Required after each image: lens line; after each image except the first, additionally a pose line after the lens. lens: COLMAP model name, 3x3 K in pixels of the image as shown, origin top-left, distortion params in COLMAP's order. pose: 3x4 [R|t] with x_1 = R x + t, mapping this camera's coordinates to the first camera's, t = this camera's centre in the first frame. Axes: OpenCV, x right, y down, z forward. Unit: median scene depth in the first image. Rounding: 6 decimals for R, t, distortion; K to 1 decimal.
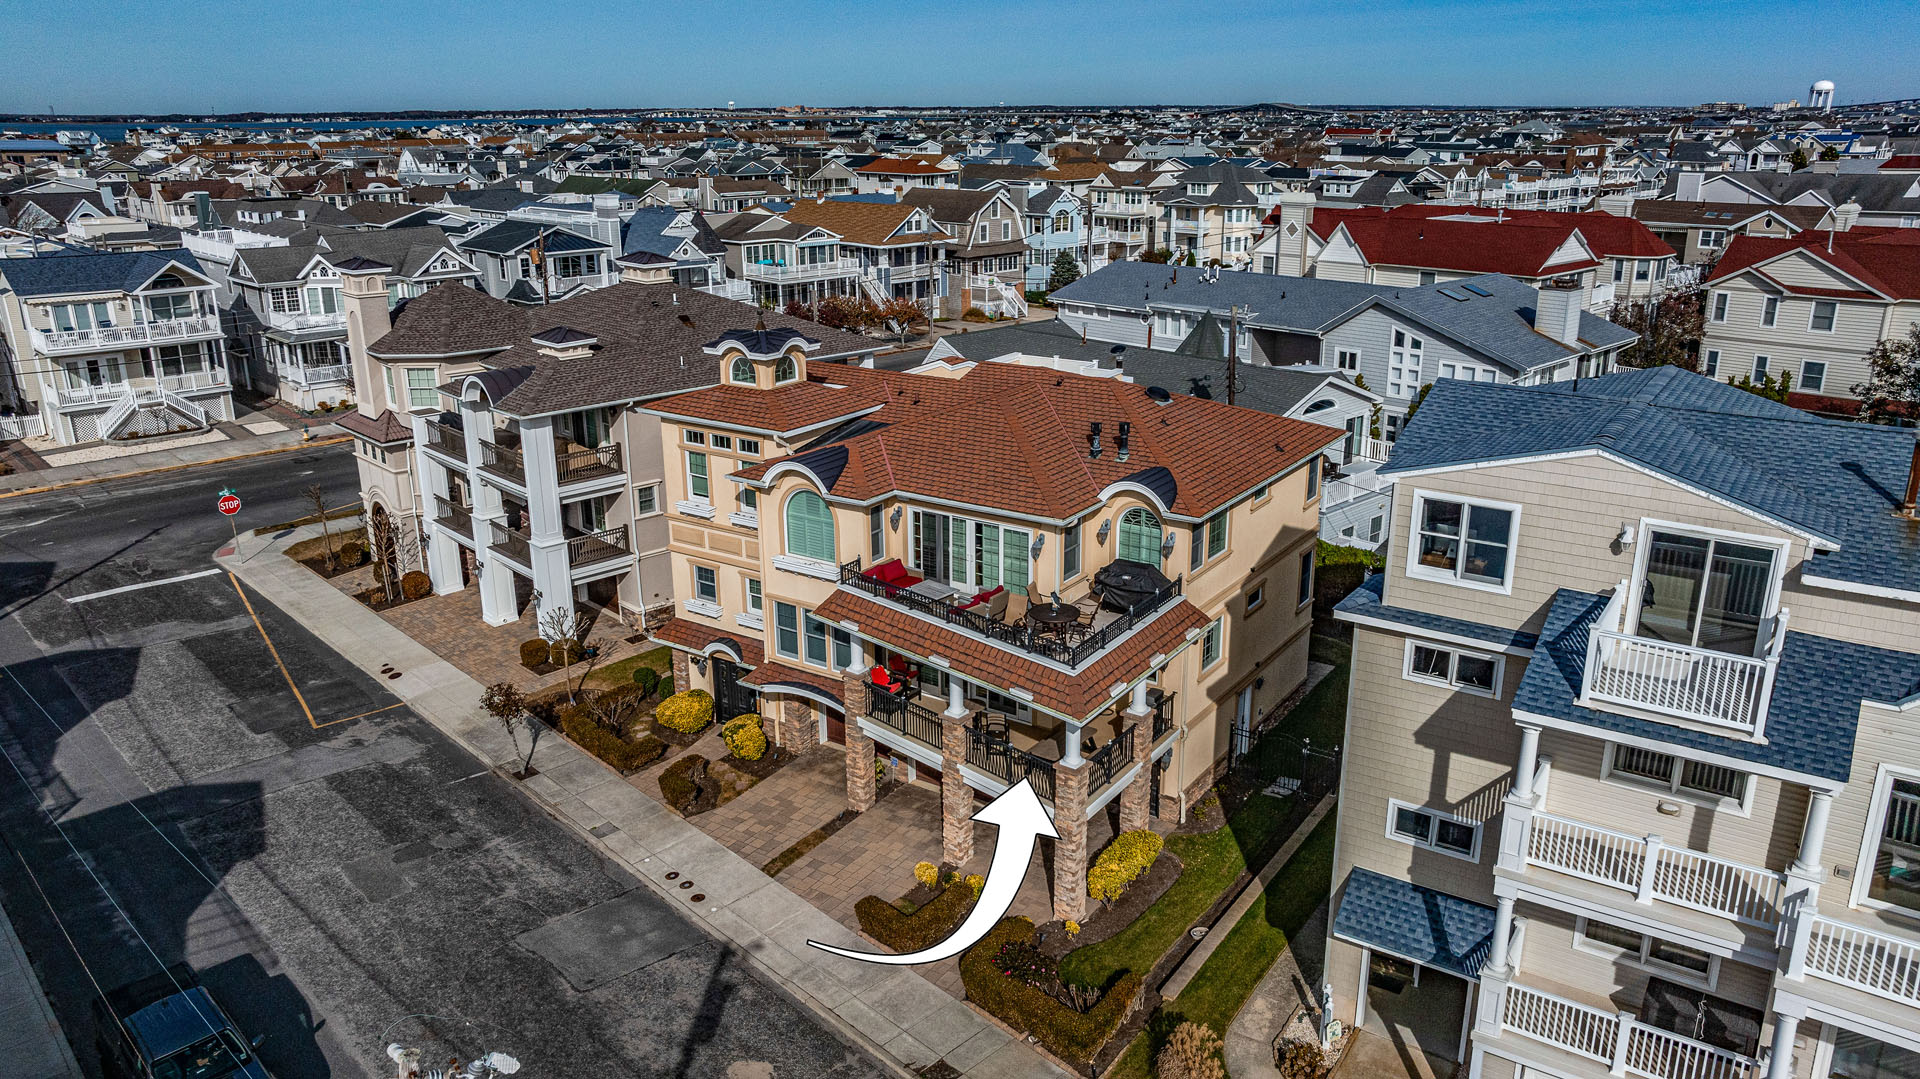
lens RADIAL K [[1359.6, 0, 963.5], [0, 1359.6, 542.4], [0, 0, 1]] dist [-0.019332, 0.000600]
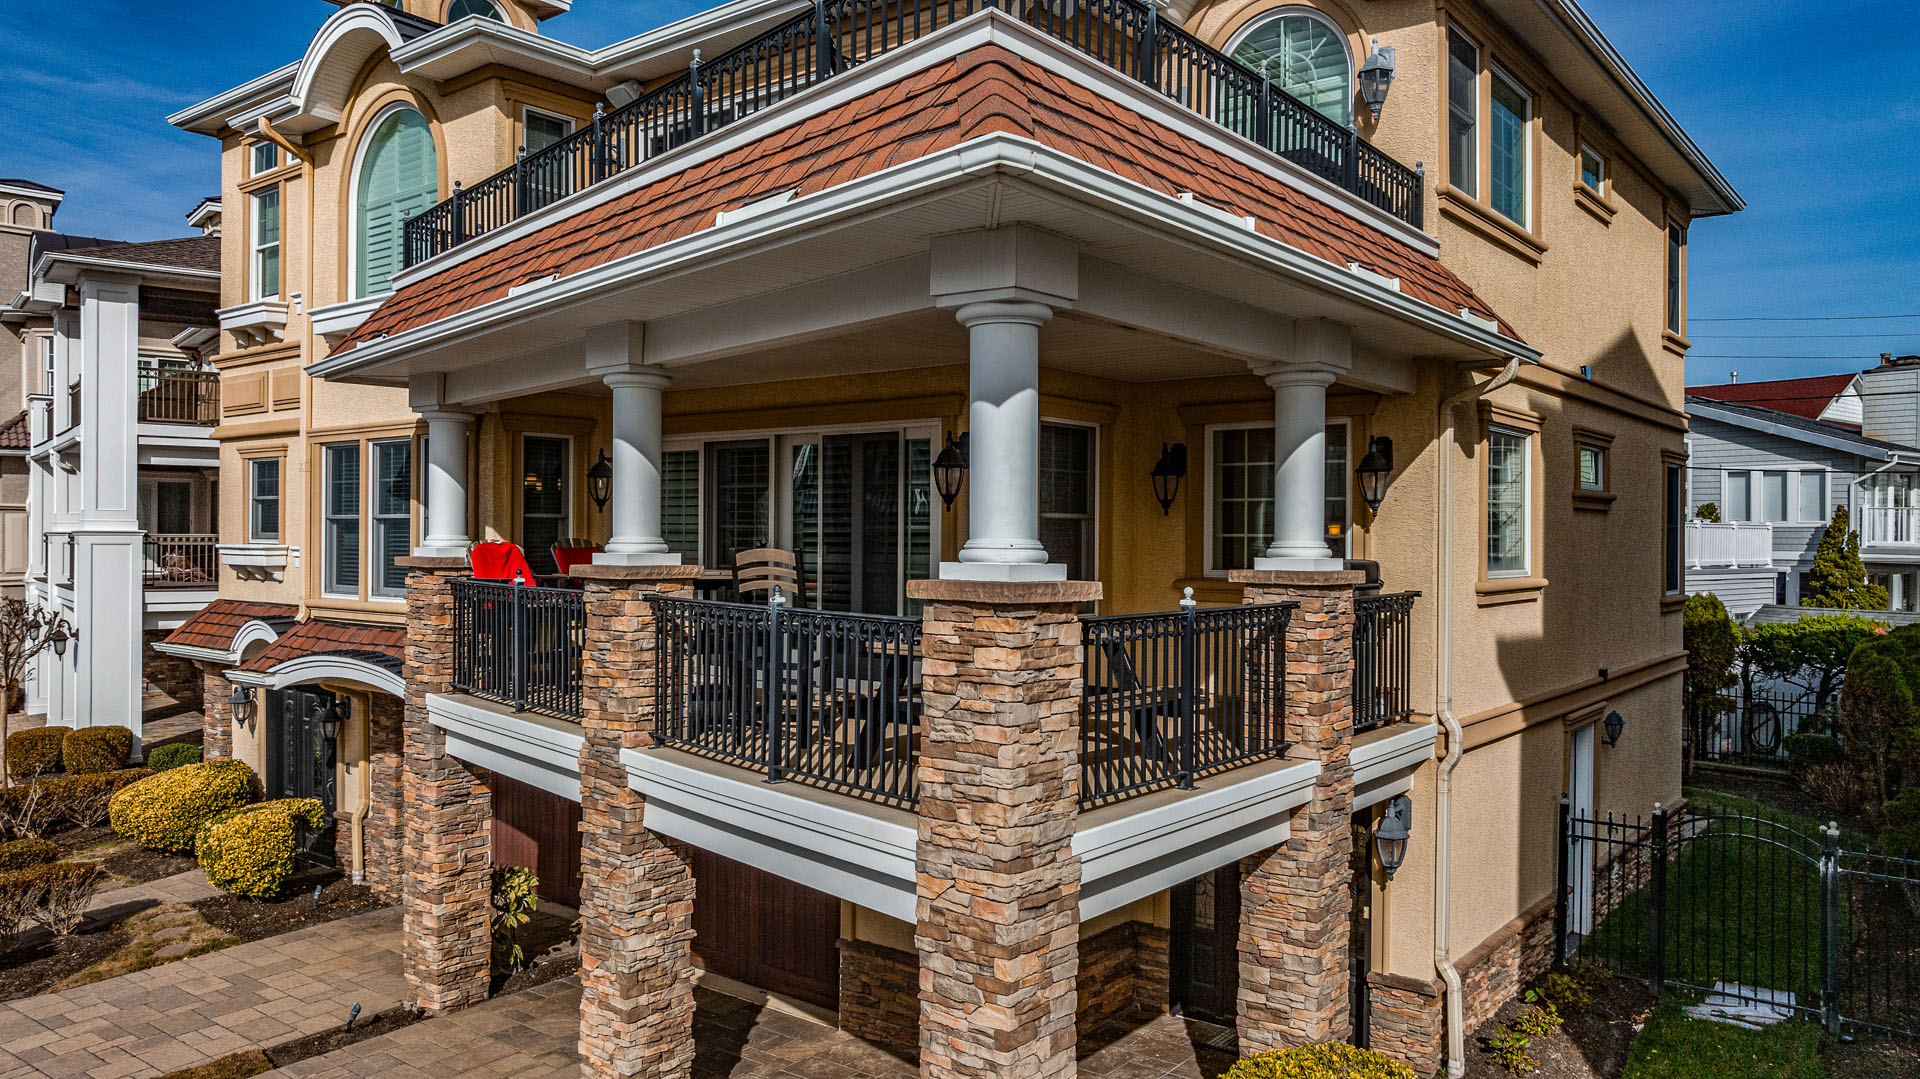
lens RADIAL K [[1359.6, 0, 963.5], [0, 1359.6, 542.4], [0, 0, 1]] dist [-0.019332, 0.000600]
pose [[0.997009, 0.014359, -0.075935, 0.073792], [-0.036549, 0.953364, -0.299603, 0.179949], [0.068092, 0.301482, 0.951037, 0.655976]]
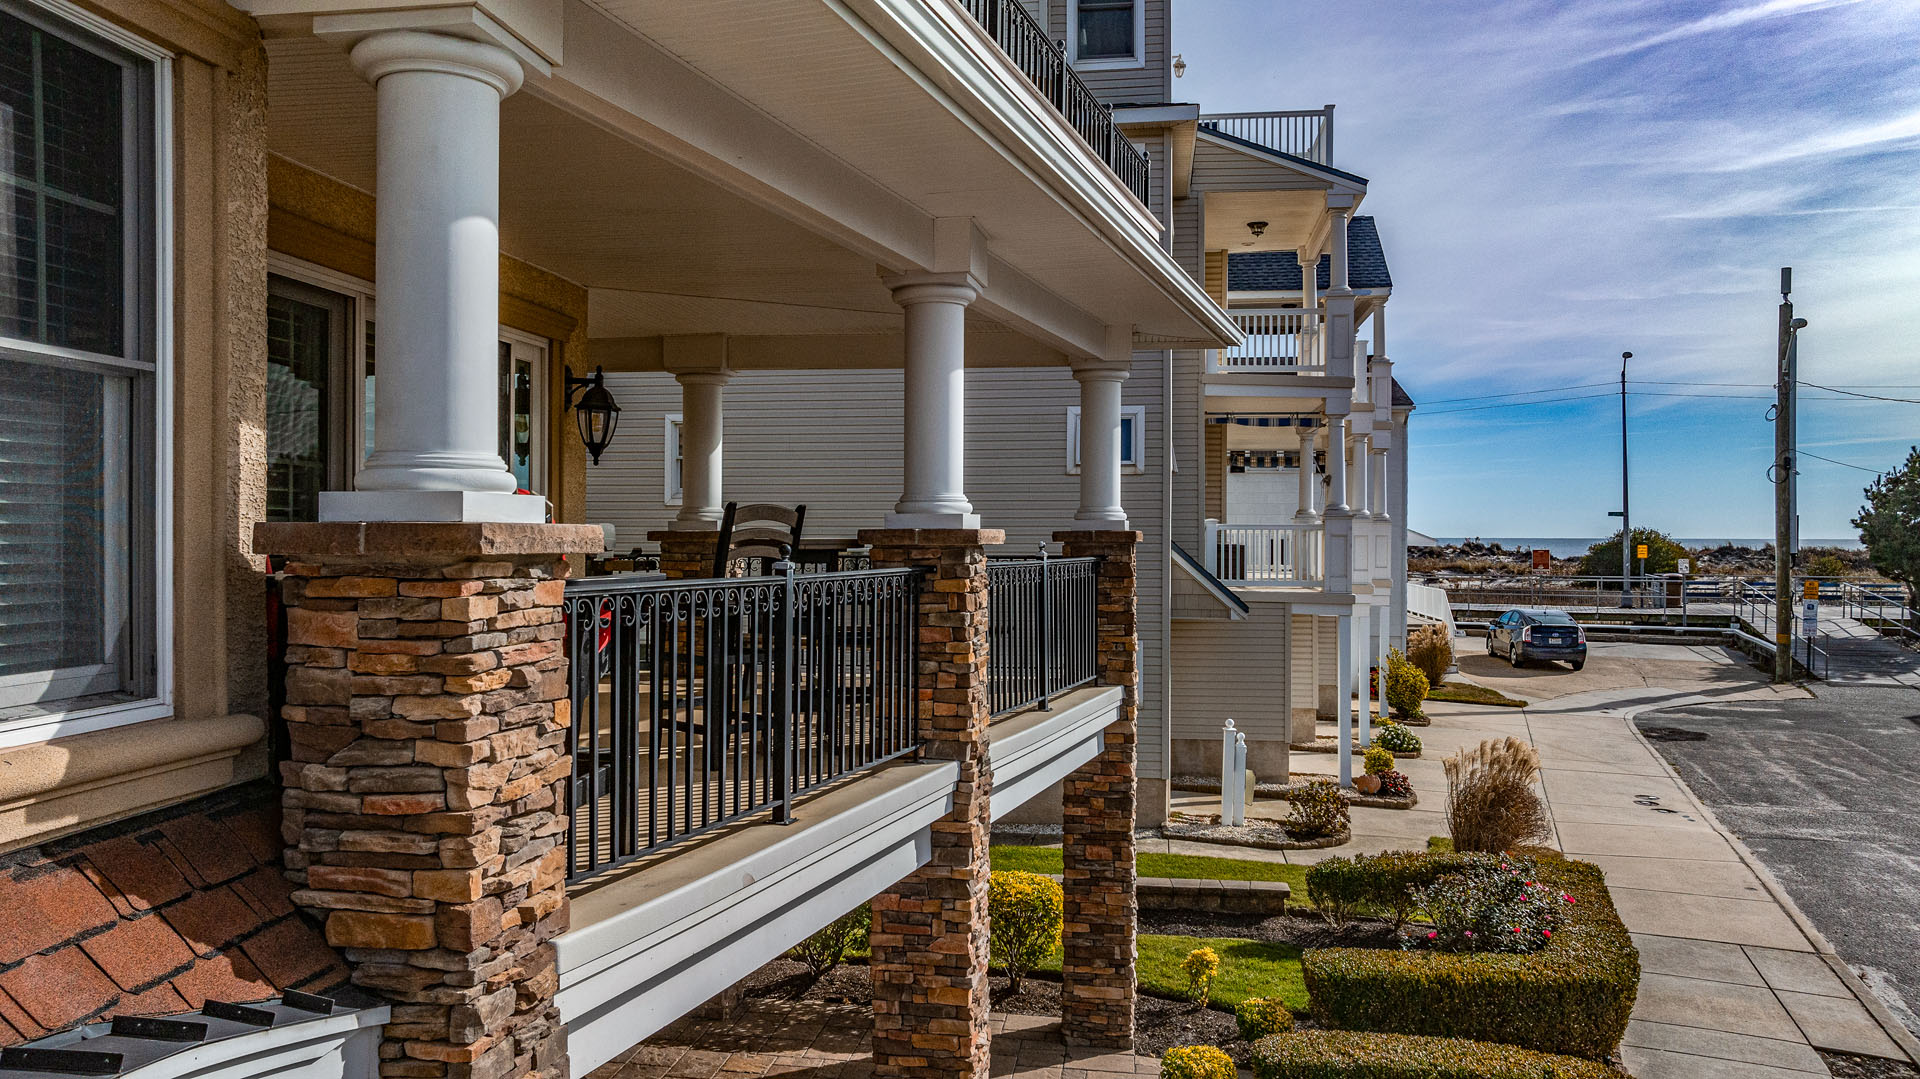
lens RADIAL K [[1359.6, 0, 963.5], [0, 1359.6, 542.4], [0, 0, 1]] dist [-0.019332, 0.000600]
pose [[-0.443510, 0.002712, 0.896265, -0.181889], [0.275799, 0.951886, 0.133597, 0.088738], [-0.852780, 0.306441, -0.422919, 0.968436]]
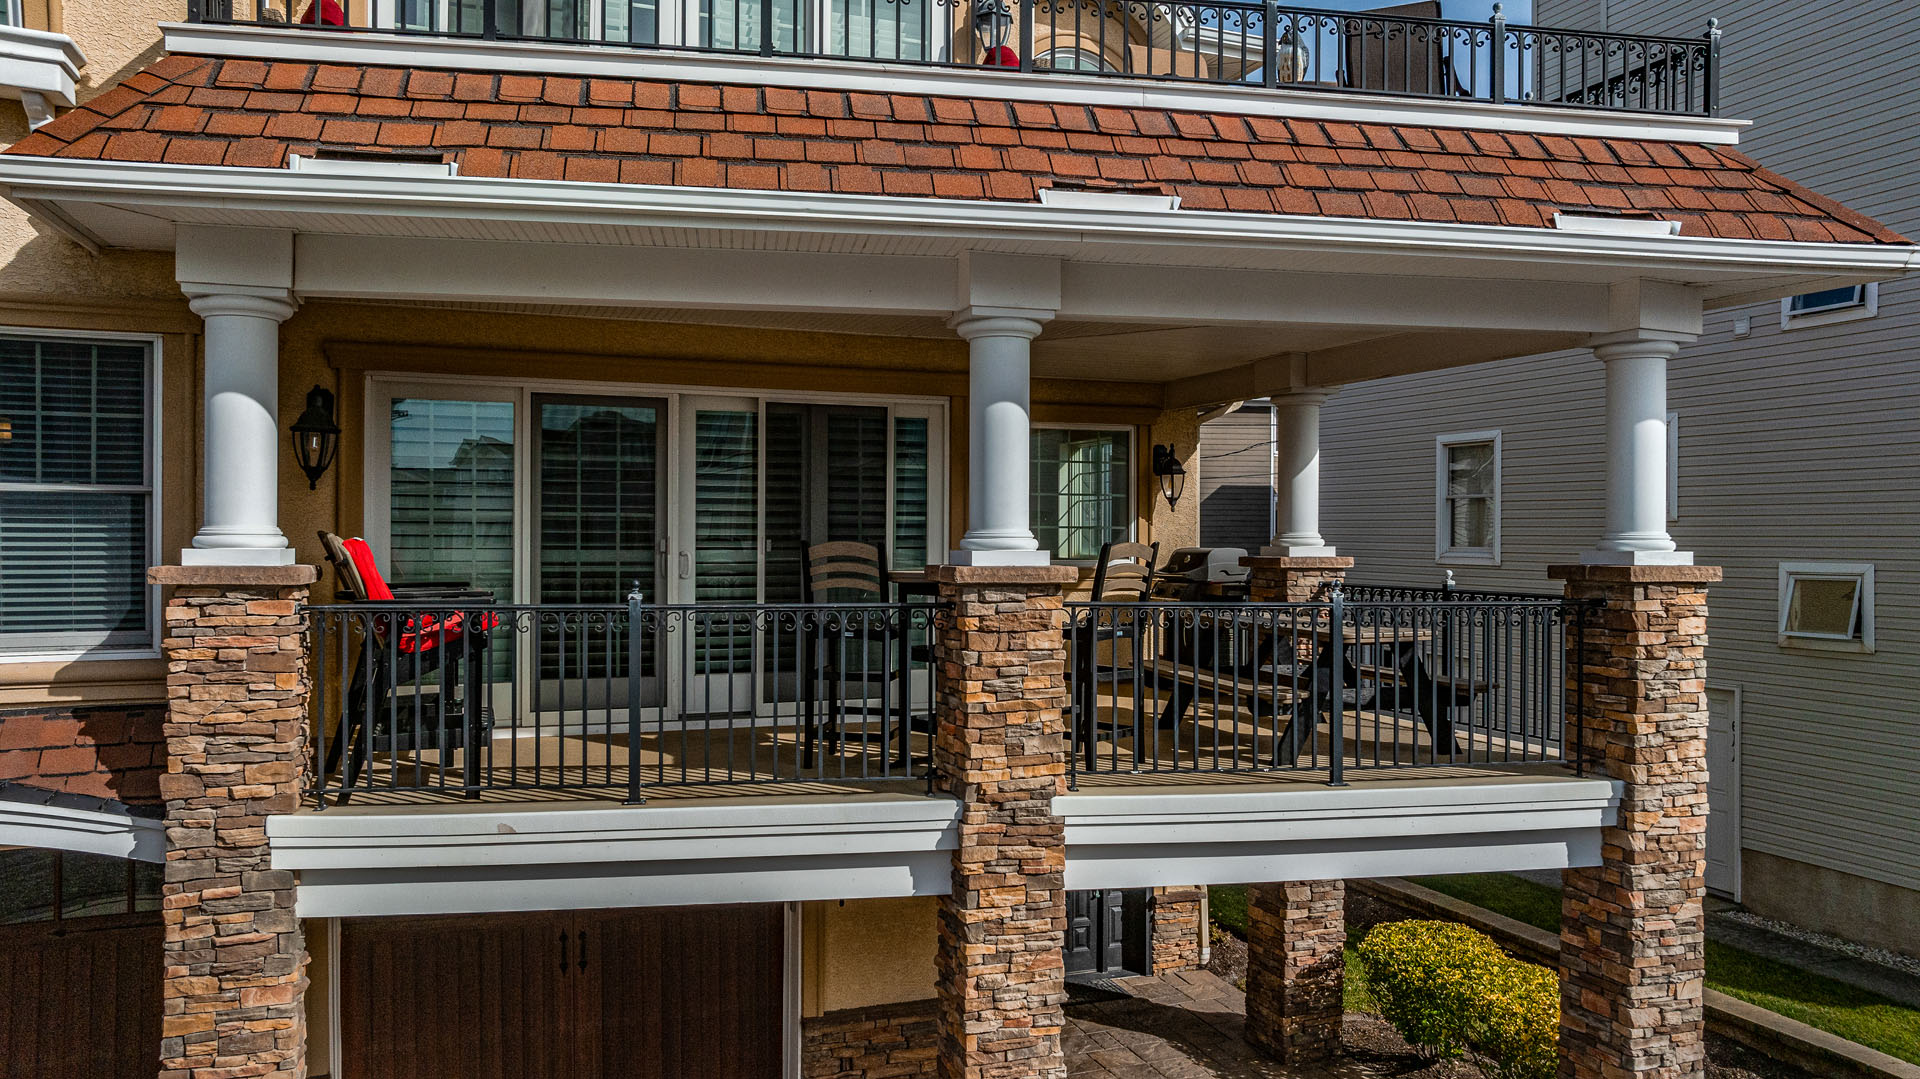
lens RADIAL K [[1359.6, 0, 963.5], [0, 1359.6, 542.4], [0, 0, 1]] dist [-0.019332, 0.000600]
pose [[0.570153, 0.005843, 0.821518, -0.166485], [0.242370, 0.954271, -0.174997, 0.141298], [-0.784973, 0.298886, 0.542664, 0.786863]]
